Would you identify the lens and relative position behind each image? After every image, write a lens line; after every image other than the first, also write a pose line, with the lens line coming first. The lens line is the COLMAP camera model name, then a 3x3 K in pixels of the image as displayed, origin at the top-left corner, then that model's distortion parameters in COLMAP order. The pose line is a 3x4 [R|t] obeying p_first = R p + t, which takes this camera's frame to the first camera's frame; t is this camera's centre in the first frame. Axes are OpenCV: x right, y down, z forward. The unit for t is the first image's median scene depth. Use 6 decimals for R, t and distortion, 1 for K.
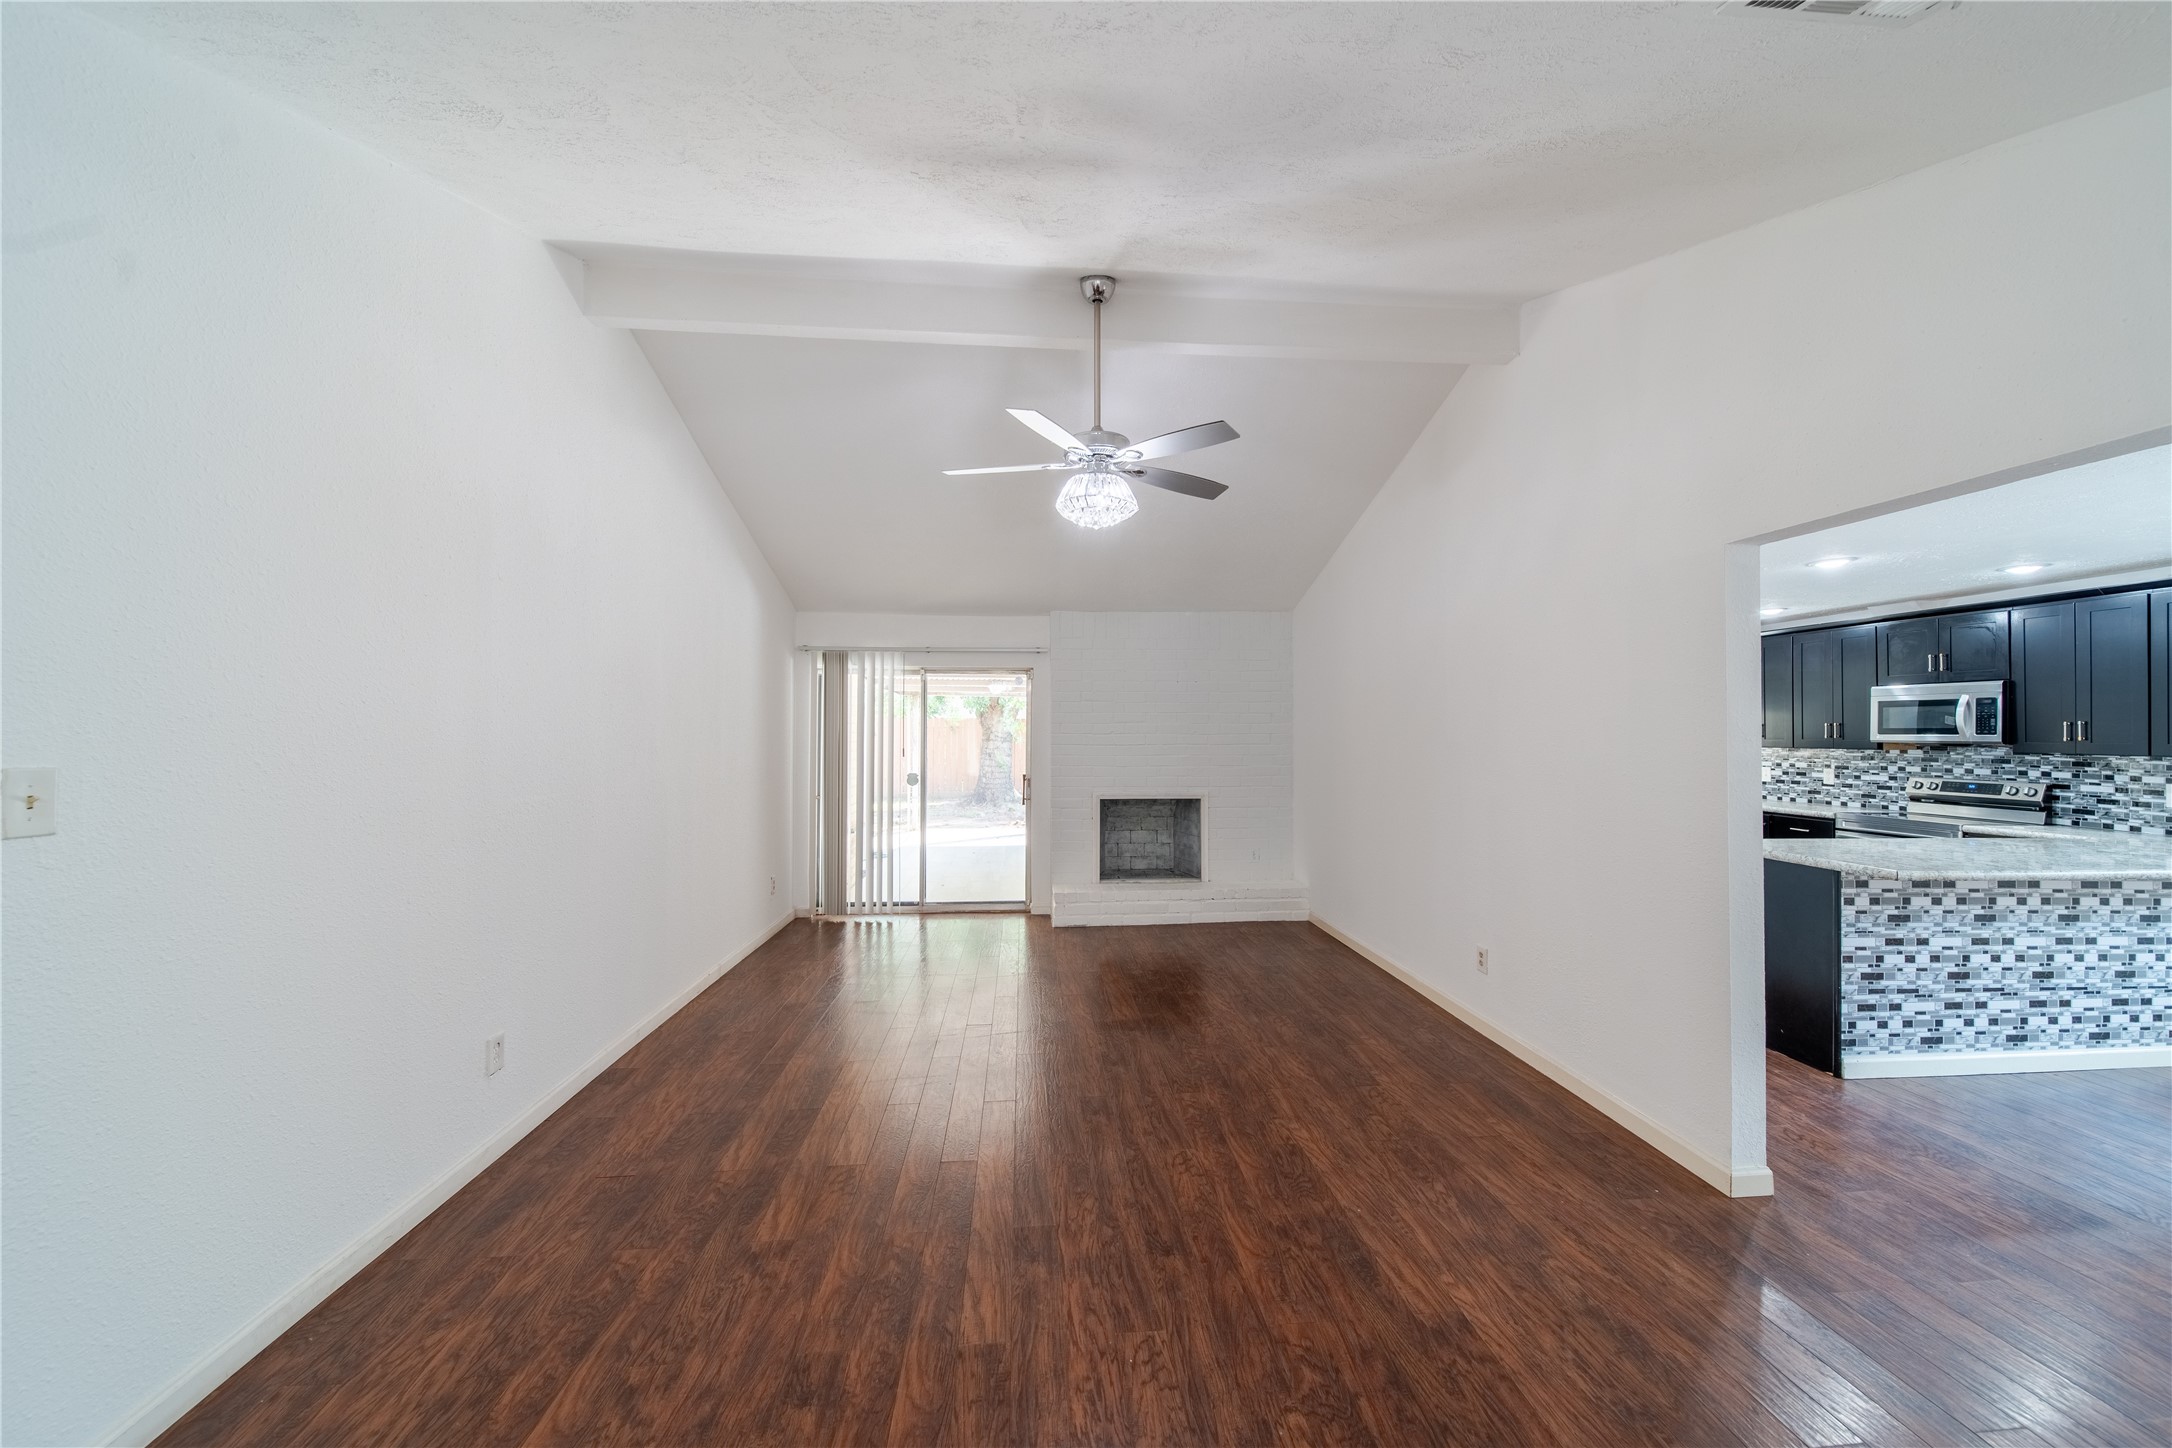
lens RADIAL K [[773.8, 0, 1079.1], [0, 773.8, 719.5], [0, 0, 1]] dist [0.003535, -0.003633]
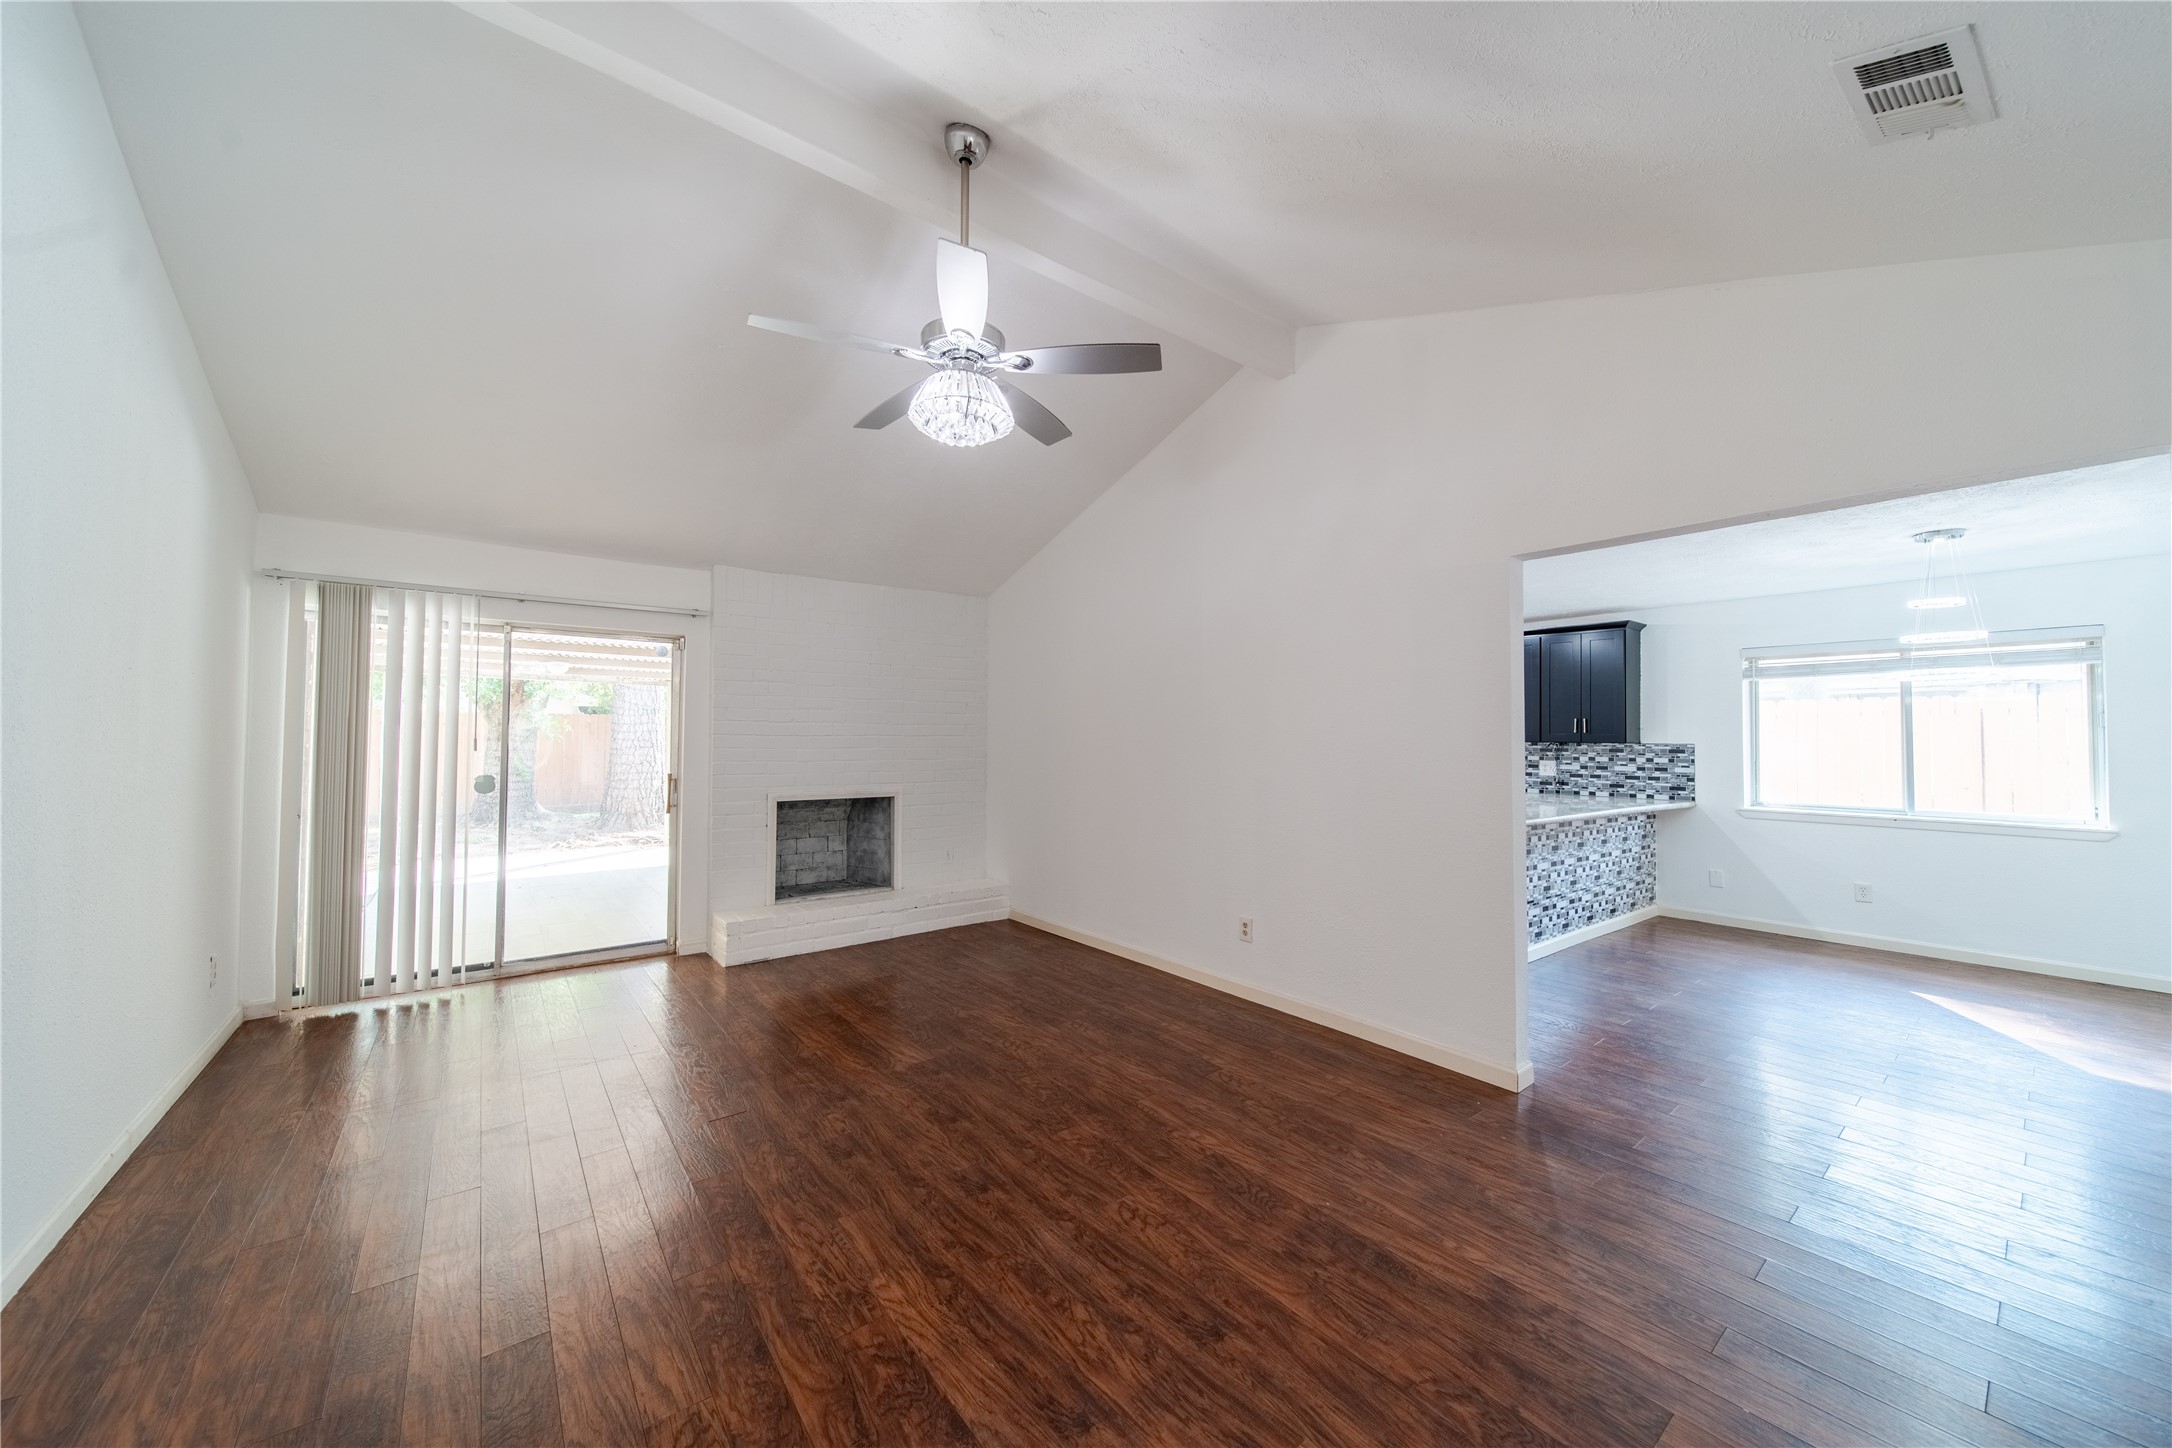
lens RADIAL K [[773.8, 0, 1079.5], [0, 773.8, 716.4], [0, 0, 1]] dist [0.003535, -0.003633]
pose [[0.833965, 0.019358, 0.551477, -0.209790], [-0.012610, 0.999792, -0.016026, 0.028977], [-0.551673, 0.006411, 0.834036, 0.186222]]
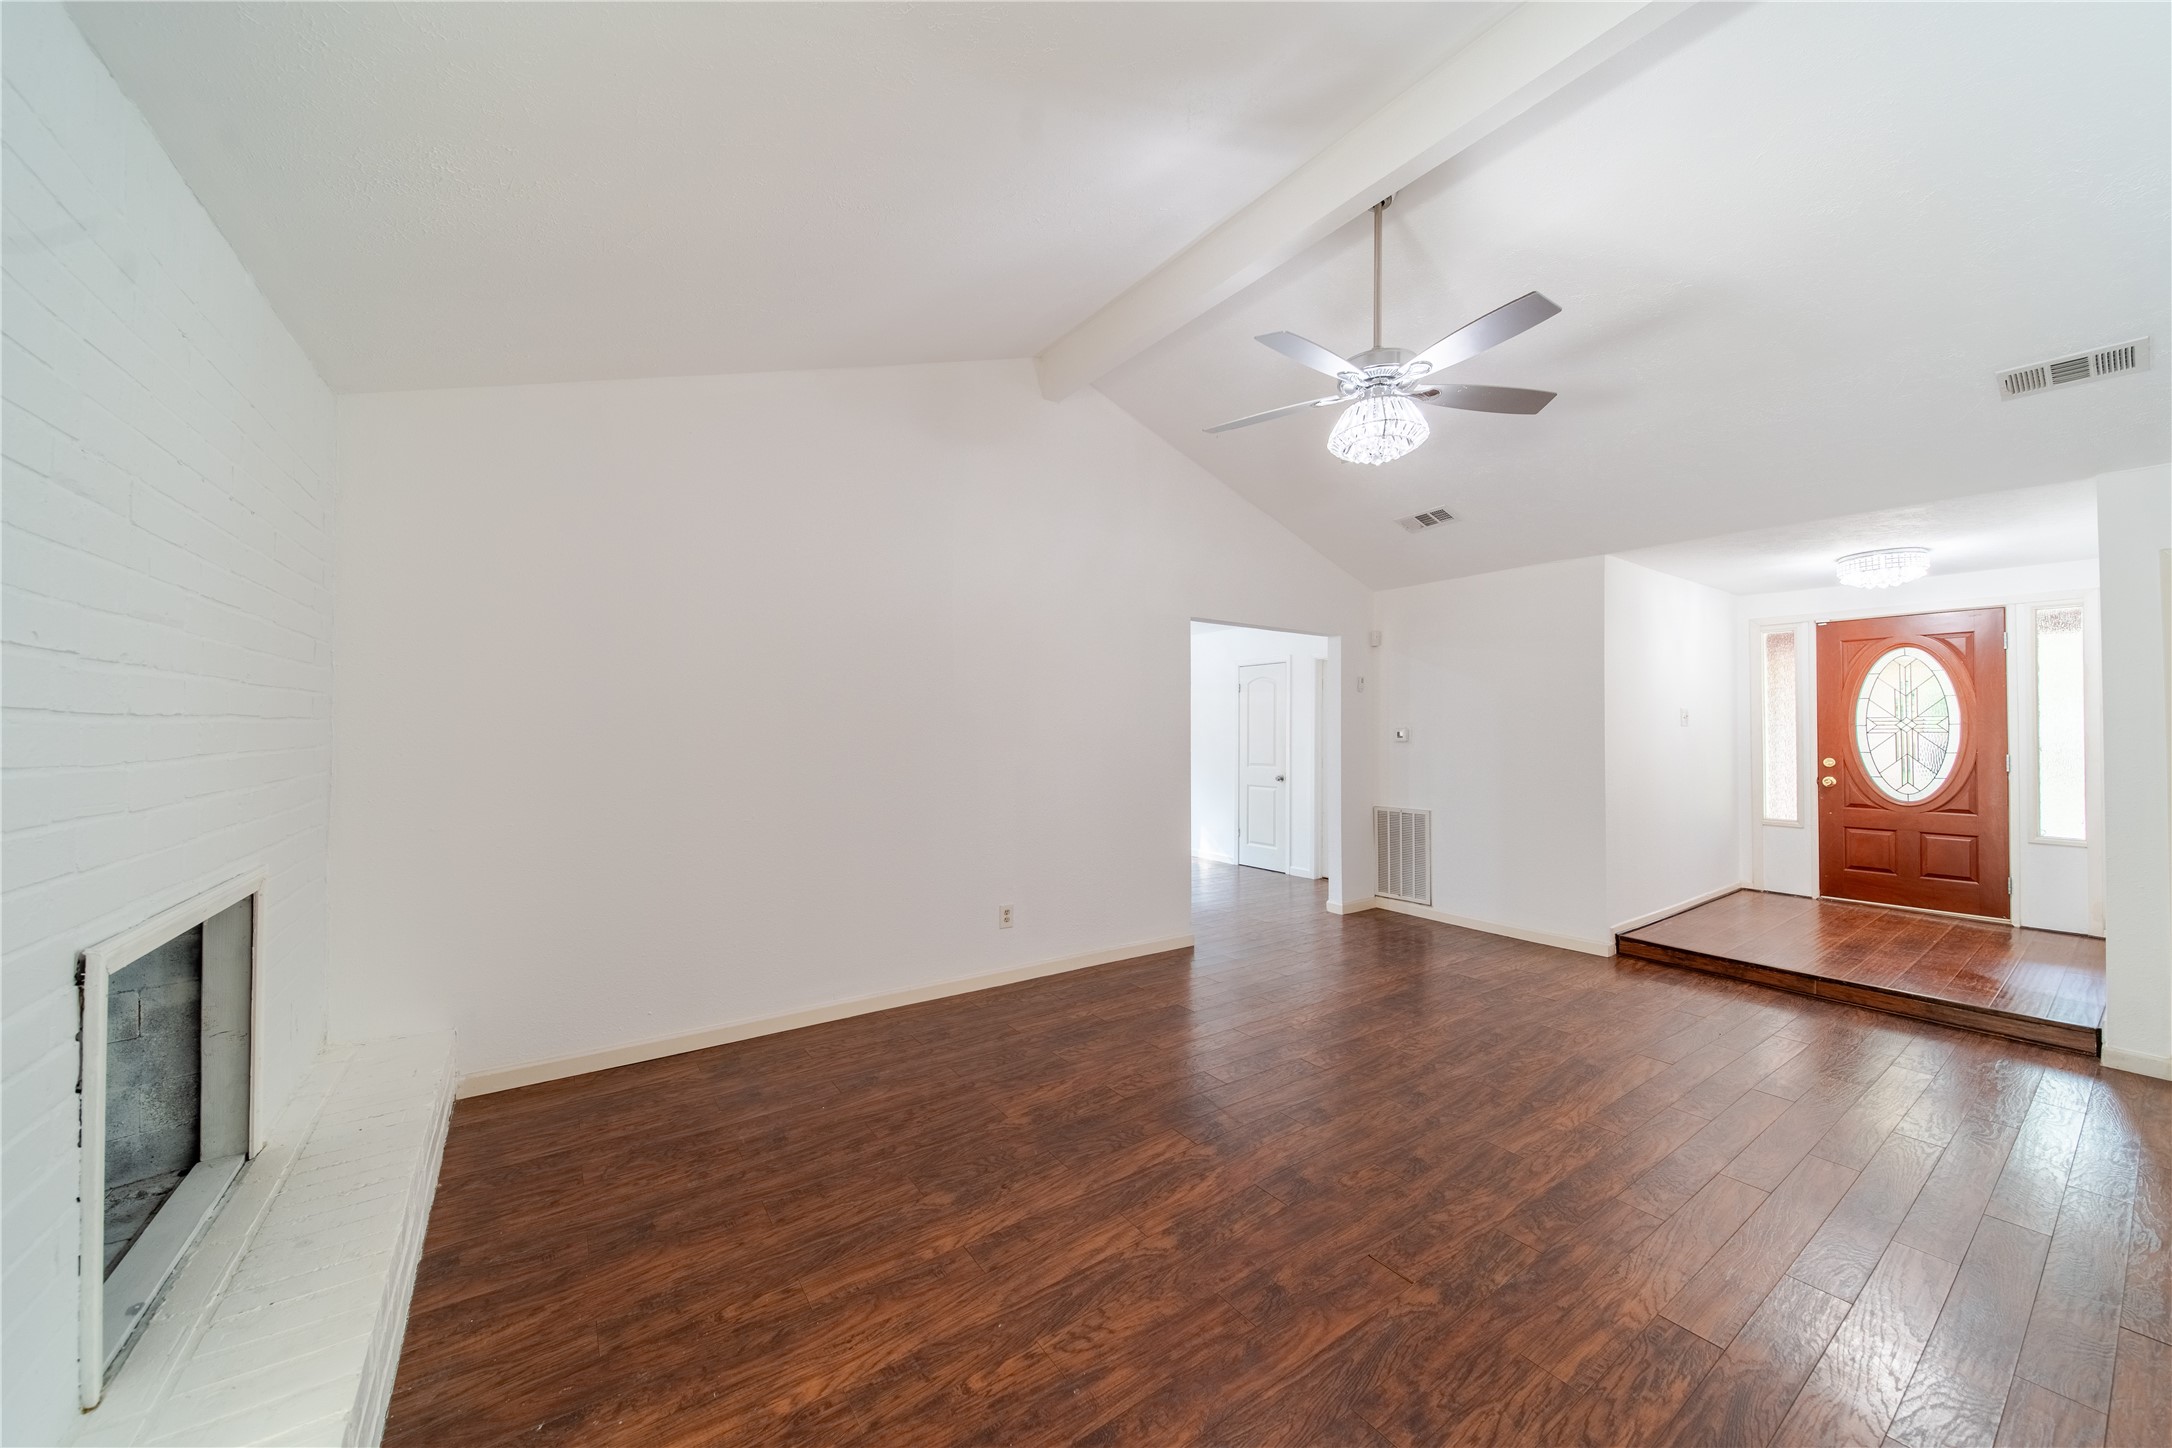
lens RADIAL K [[773.8, 0, 1083.0], [0, 773.8, 720.5], [0, 0, 1]] dist [0.003535, -0.003633]
pose [[-0.511326, 0.008530, 0.859344, -0.373095], [-0.018774, 0.999601, -0.021093, 0.044427], [-0.859181, -0.026919, -0.510962, 1.165227]]
